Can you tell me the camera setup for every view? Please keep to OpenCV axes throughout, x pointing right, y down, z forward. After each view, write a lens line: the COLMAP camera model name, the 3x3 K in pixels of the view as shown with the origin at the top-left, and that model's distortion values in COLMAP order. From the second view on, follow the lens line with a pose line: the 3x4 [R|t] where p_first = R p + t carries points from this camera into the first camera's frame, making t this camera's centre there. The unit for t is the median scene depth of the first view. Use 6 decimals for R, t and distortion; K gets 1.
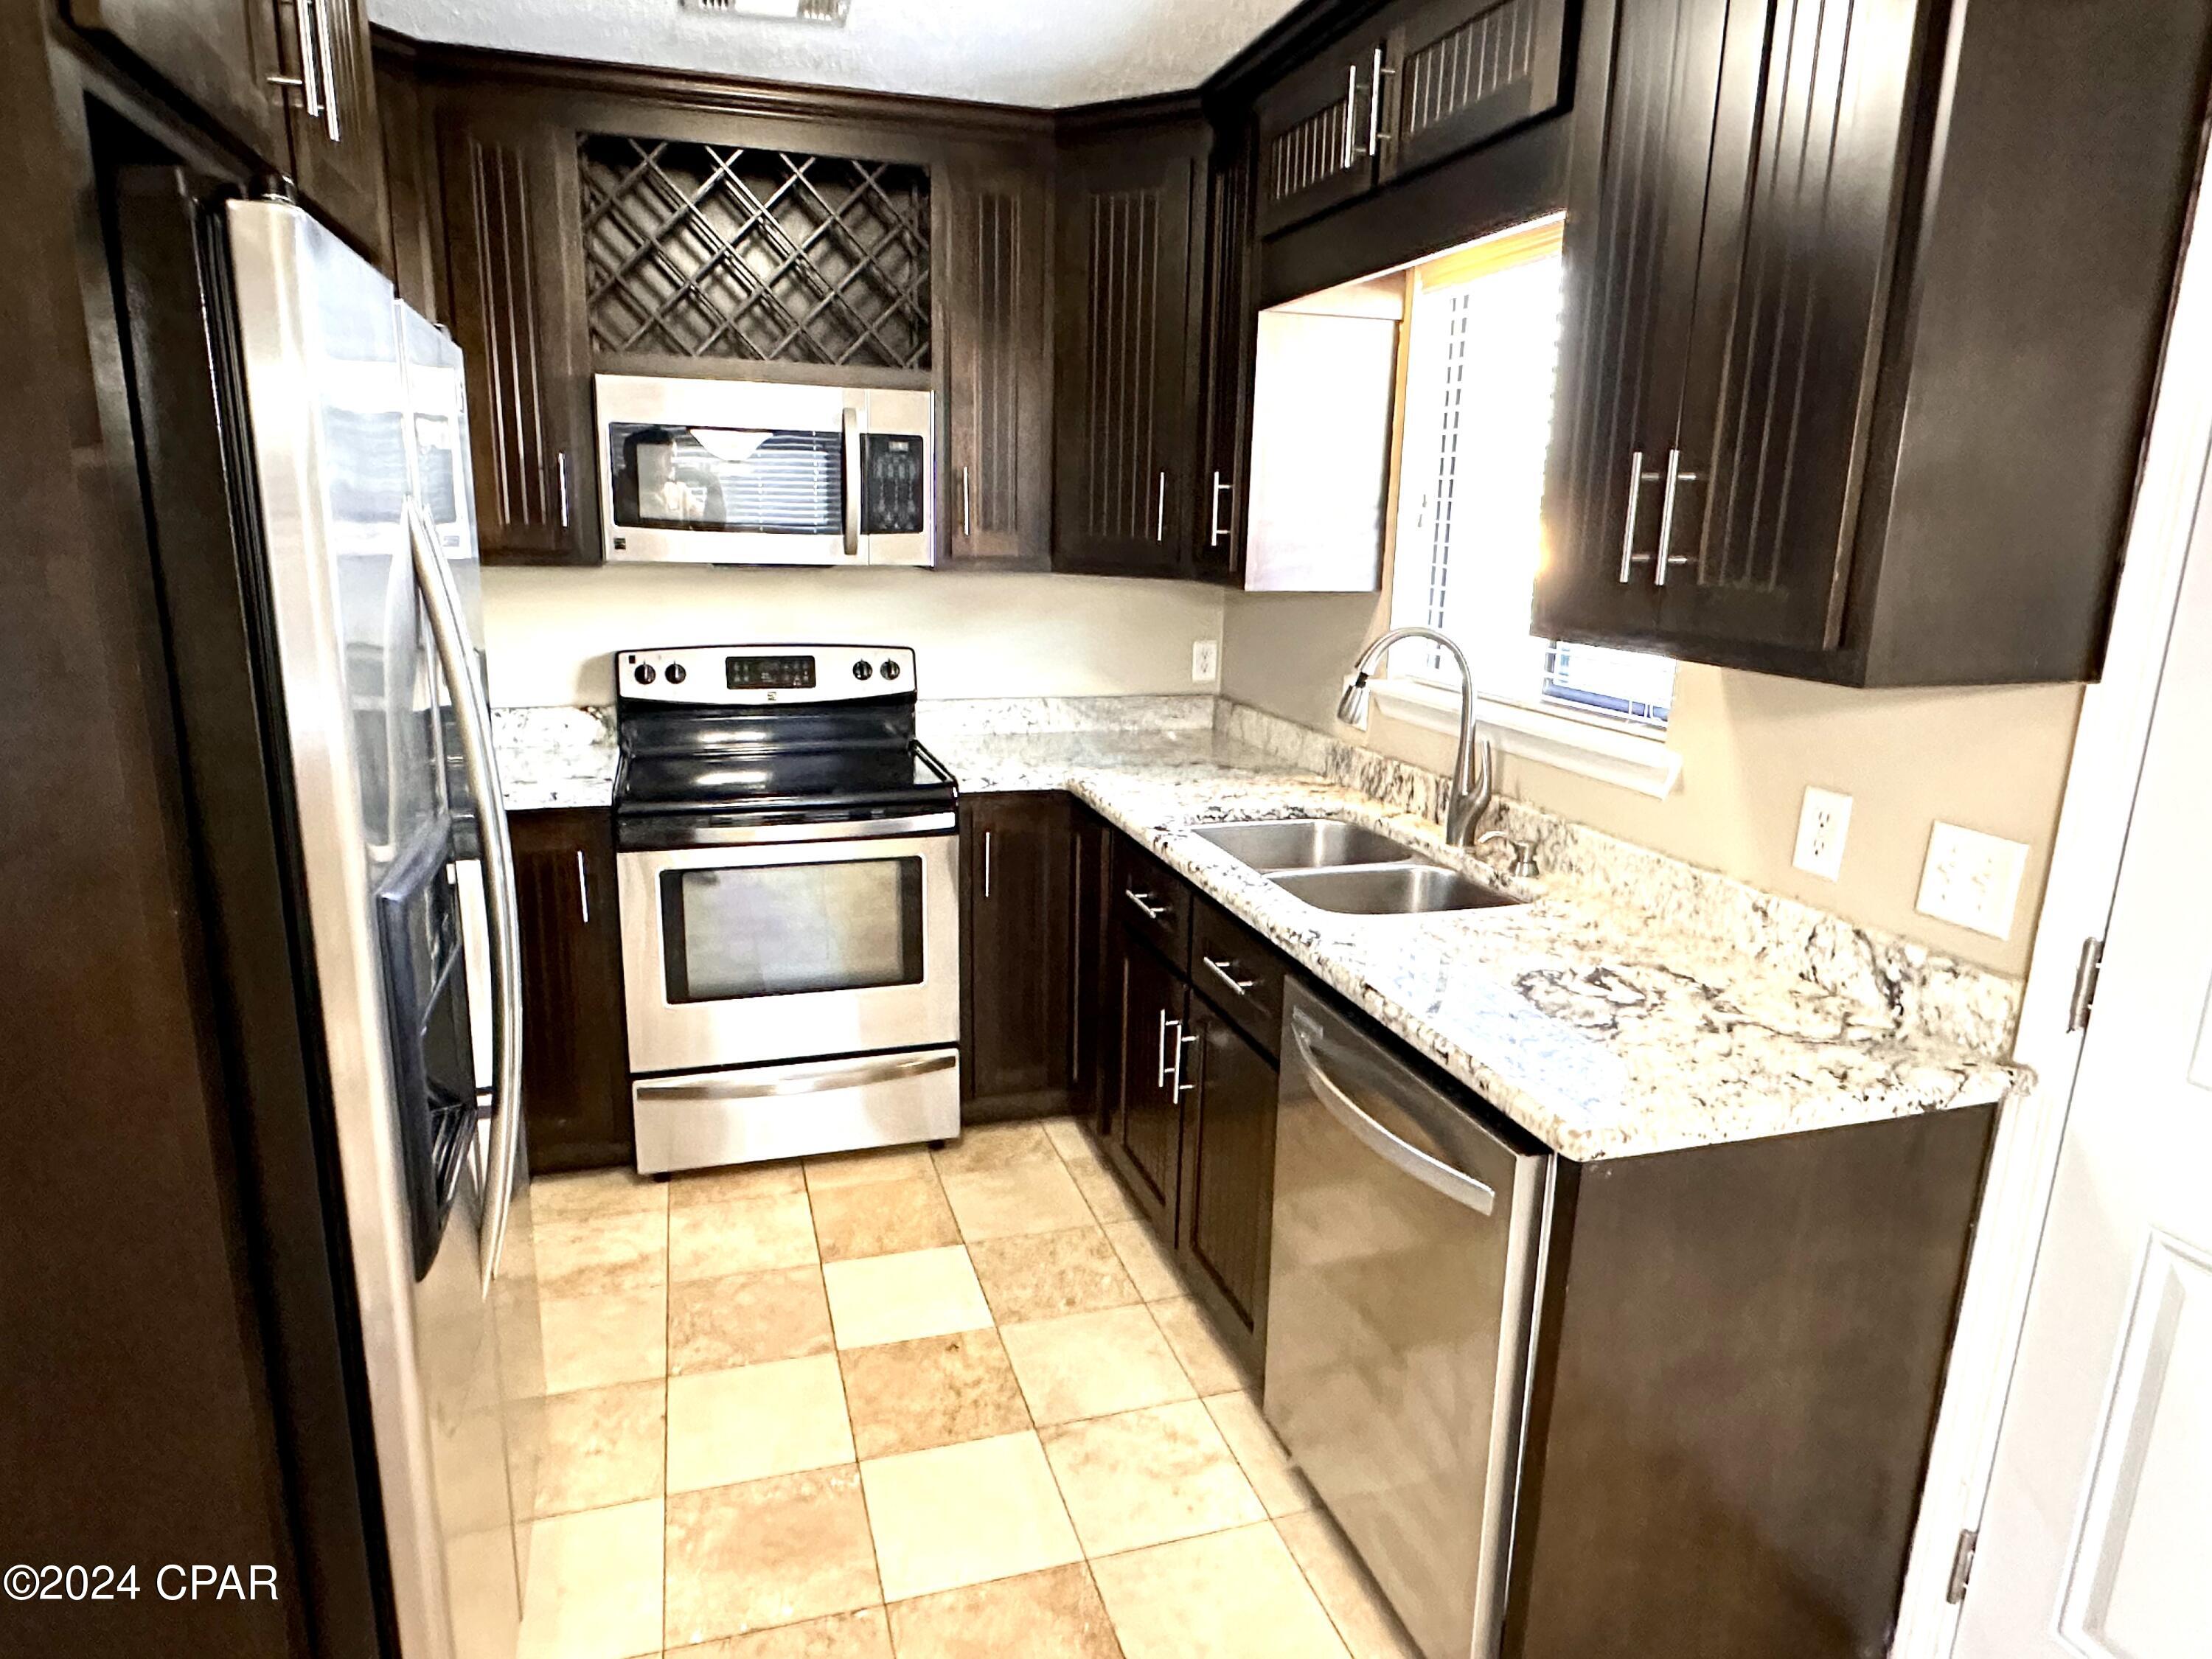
lens RADIAL K [[1314.4, 0, 1091.1], [0, 1314.4, 843.9], [0, 0, 1]] dist [0.002182, -0.002127]
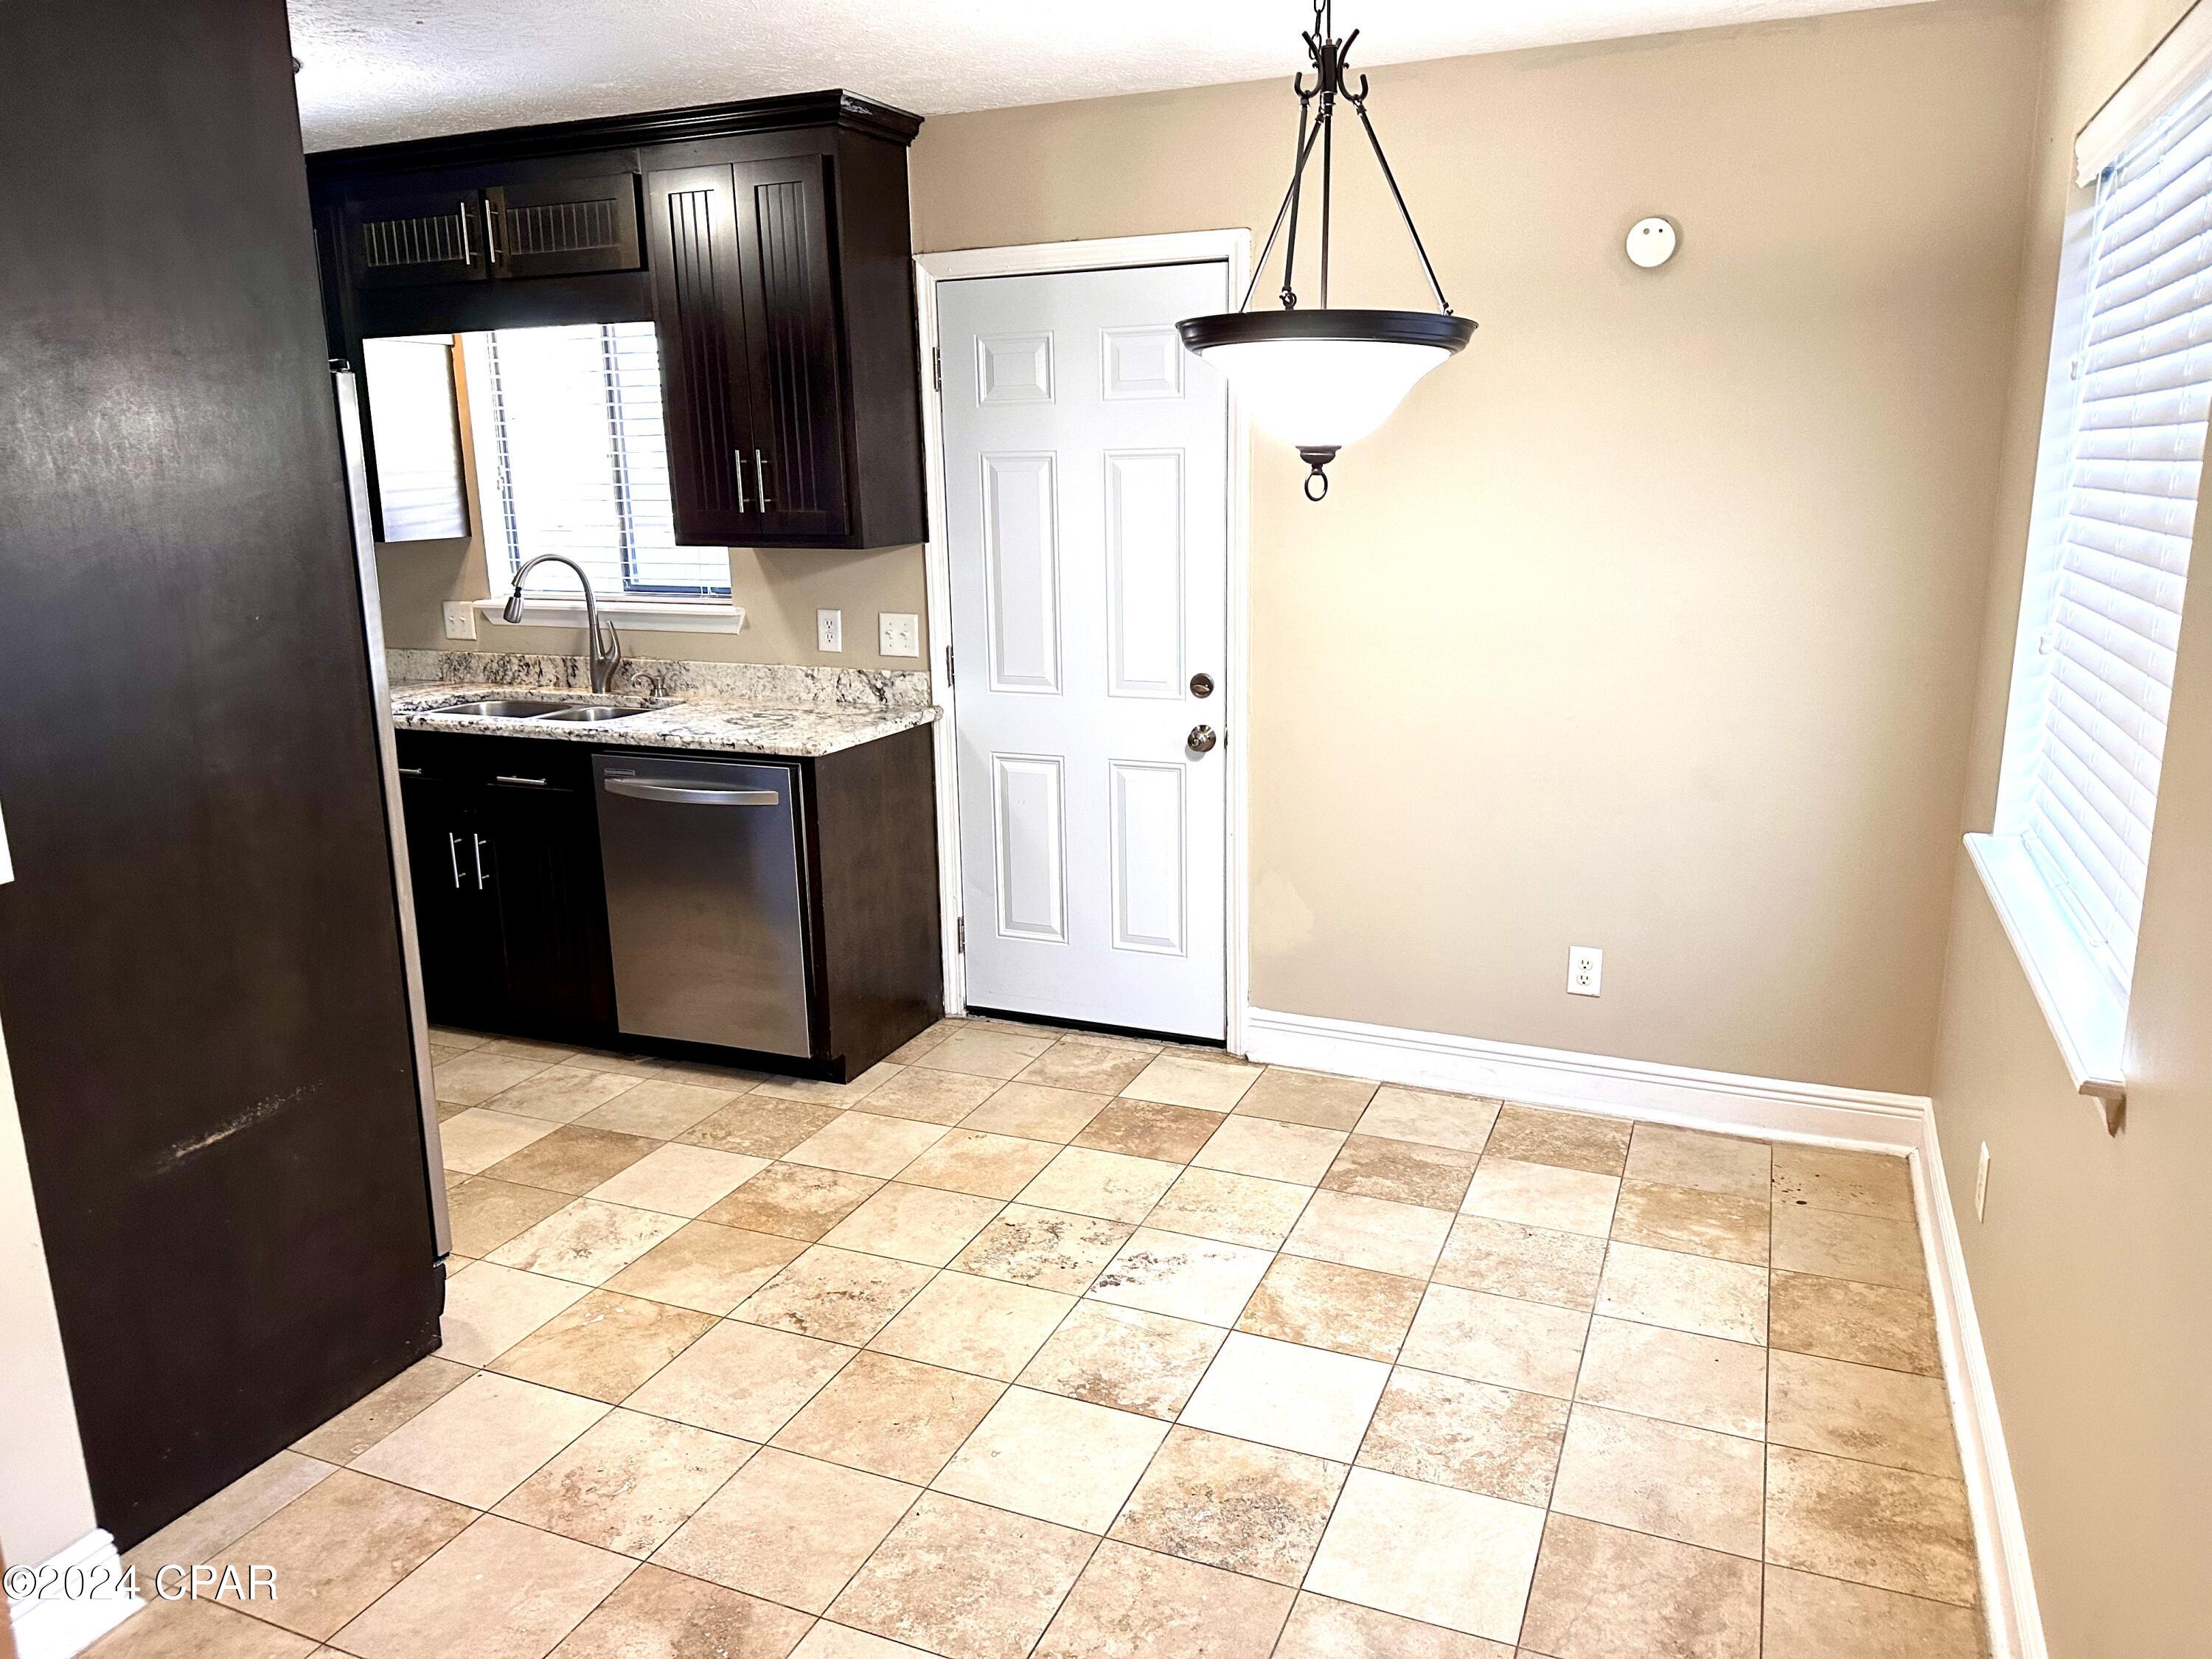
lens RADIAL K [[1553.5, 0, 1114.4], [0, 1553.5, 829.9], [0, 0, 1]] dist [0.004482, -0.003157]
pose [[0.634473, -0.200449, 0.746501, -0.662699], [0.208665, 0.974349, 0.084280, 0.116752], [-0.744246, 0.102295, 0.660025, -0.576480]]
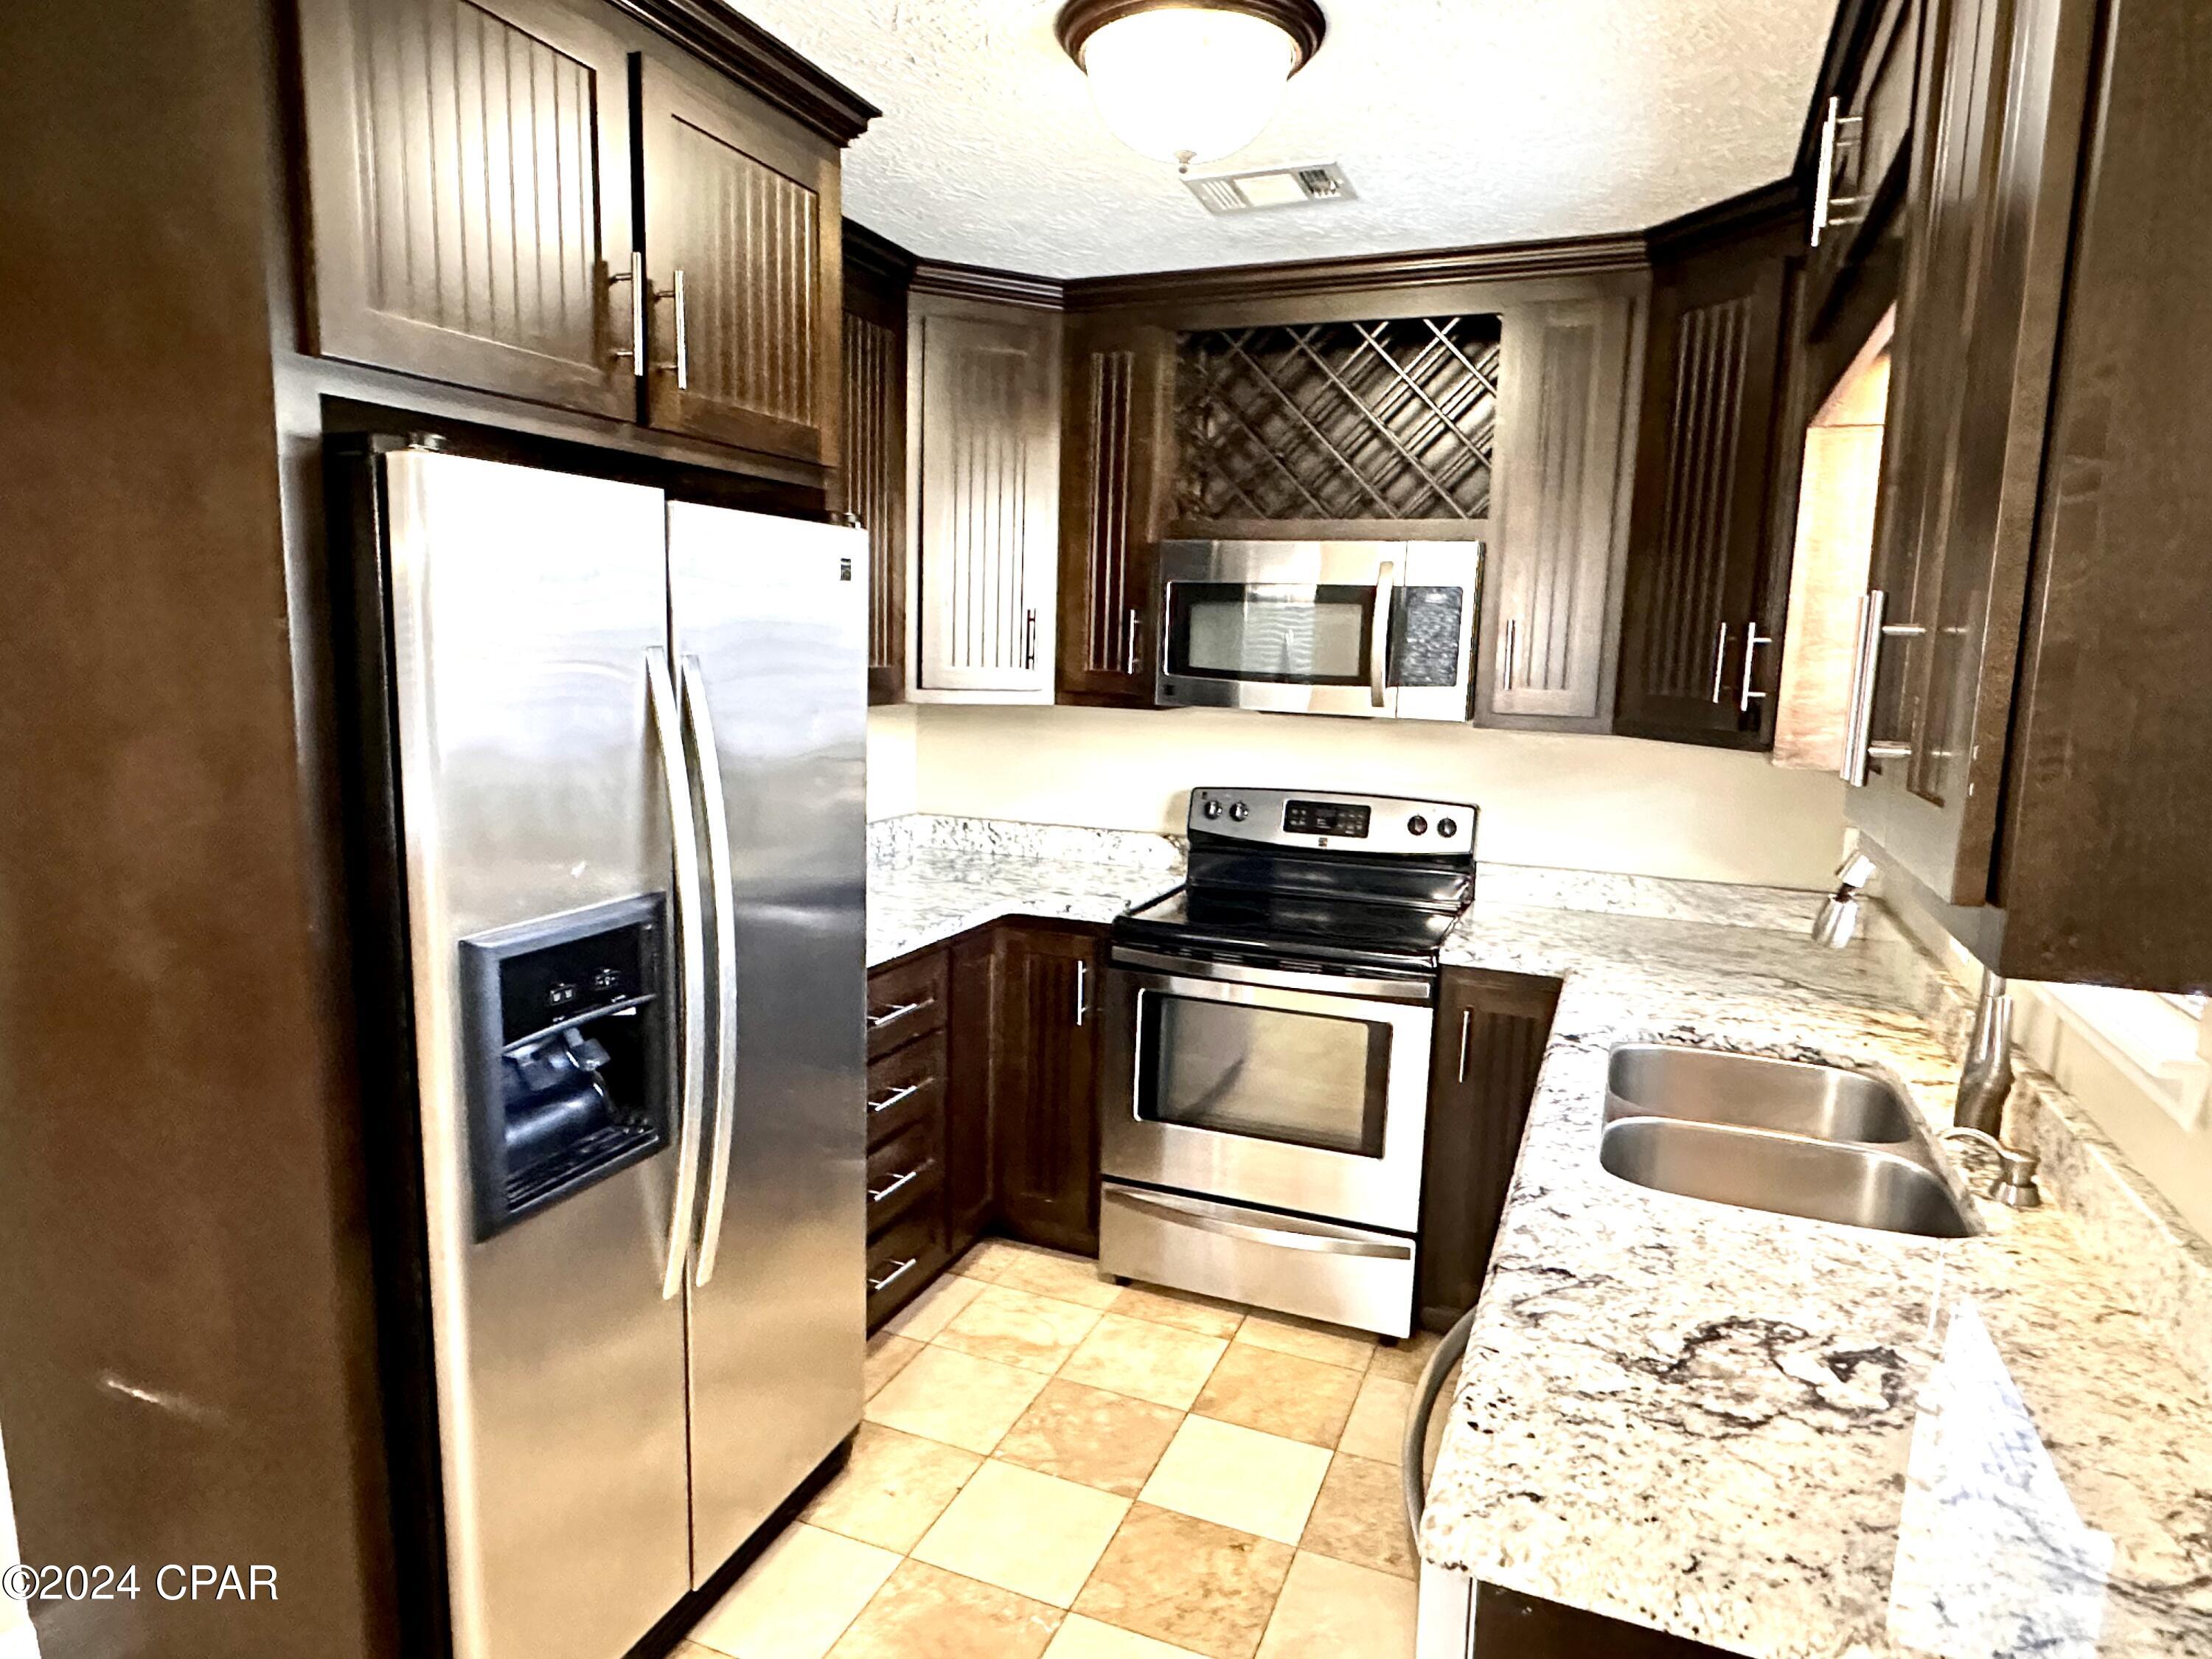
lens RADIAL K [[1314.4, 0, 1109.1], [0, 1314.4, 858.8], [0, 0, 1]] dist [0.002182, -0.002127]
pose [[0.776031, 0.105380, -0.621828, 0.307046], [-0.165871, 0.985335, -0.040022, -0.038271], [0.608492, 0.134201, 0.782130, 0.134346]]
